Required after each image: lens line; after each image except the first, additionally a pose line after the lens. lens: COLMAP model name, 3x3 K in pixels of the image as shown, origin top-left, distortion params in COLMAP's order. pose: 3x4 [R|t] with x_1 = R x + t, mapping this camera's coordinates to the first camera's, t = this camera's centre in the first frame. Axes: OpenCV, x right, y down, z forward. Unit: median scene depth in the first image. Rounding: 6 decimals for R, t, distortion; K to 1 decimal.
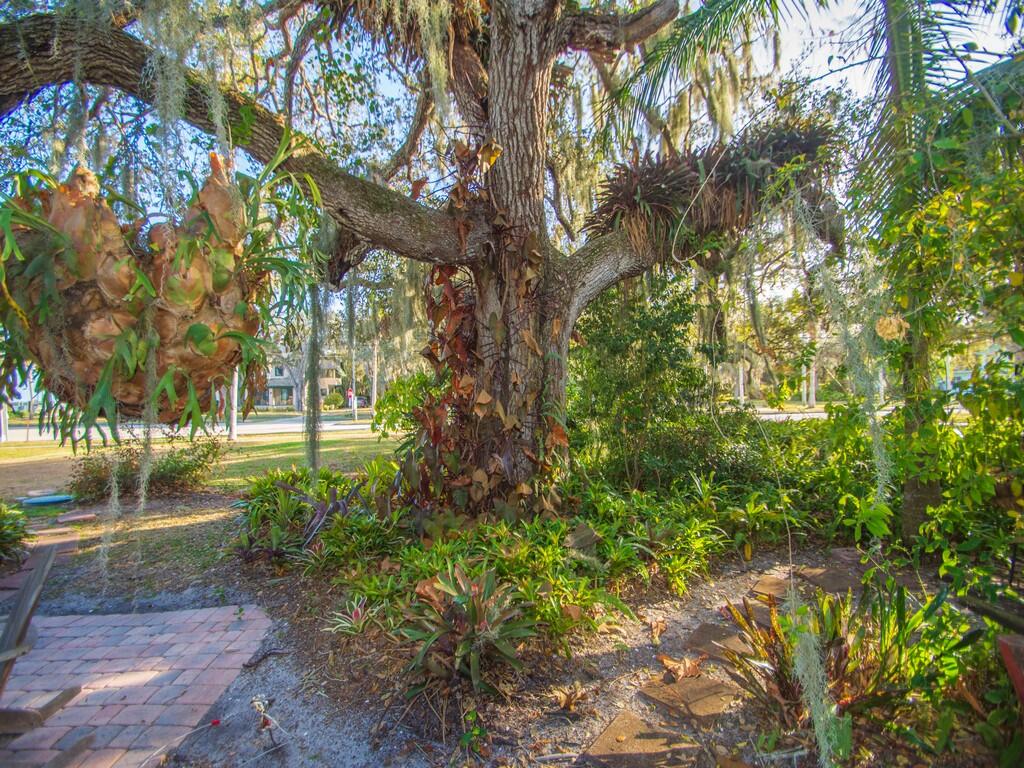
lens RADIAL K [[460.2, 0, 506.9], [0, 460.2, 391.2], [0, 0, 1]] dist [-0.002014, -0.001137]
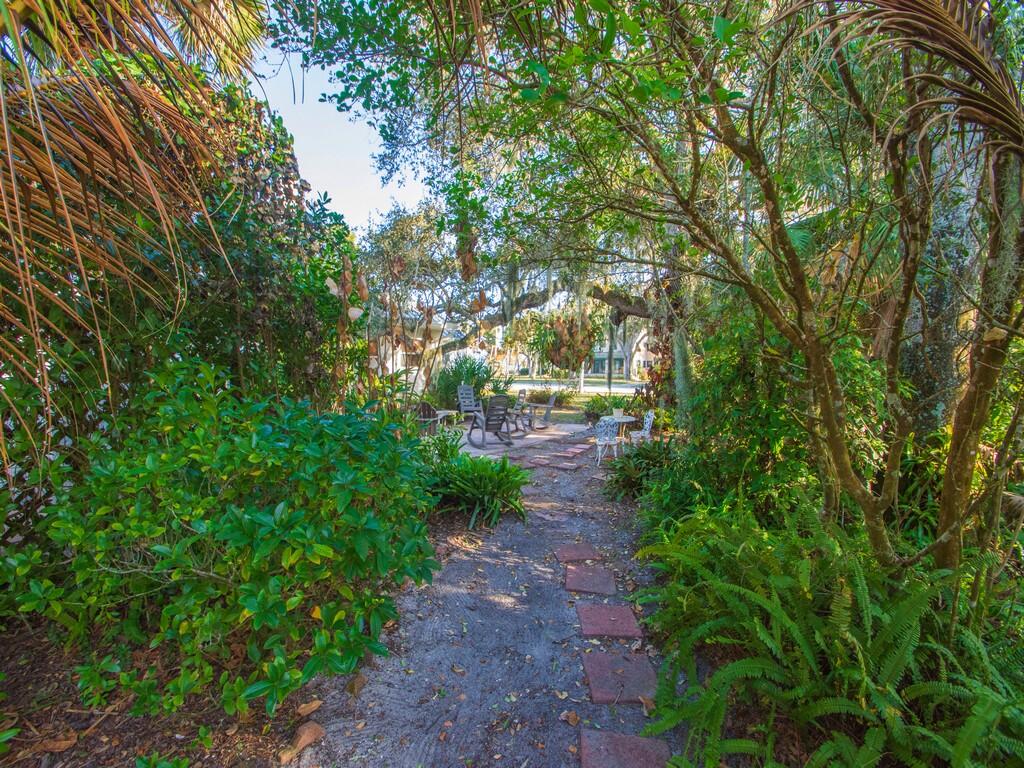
lens RADIAL K [[460.2, 0, 506.9], [0, 460.2, 391.2], [0, 0, 1]] dist [-0.002014, -0.001137]
pose [[0.768089, 0.057061, -0.637795, 0.949210], [-0.018696, 0.997595, 0.066737, -0.006454], [0.640070, -0.039336, 0.767309, -1.662638]]
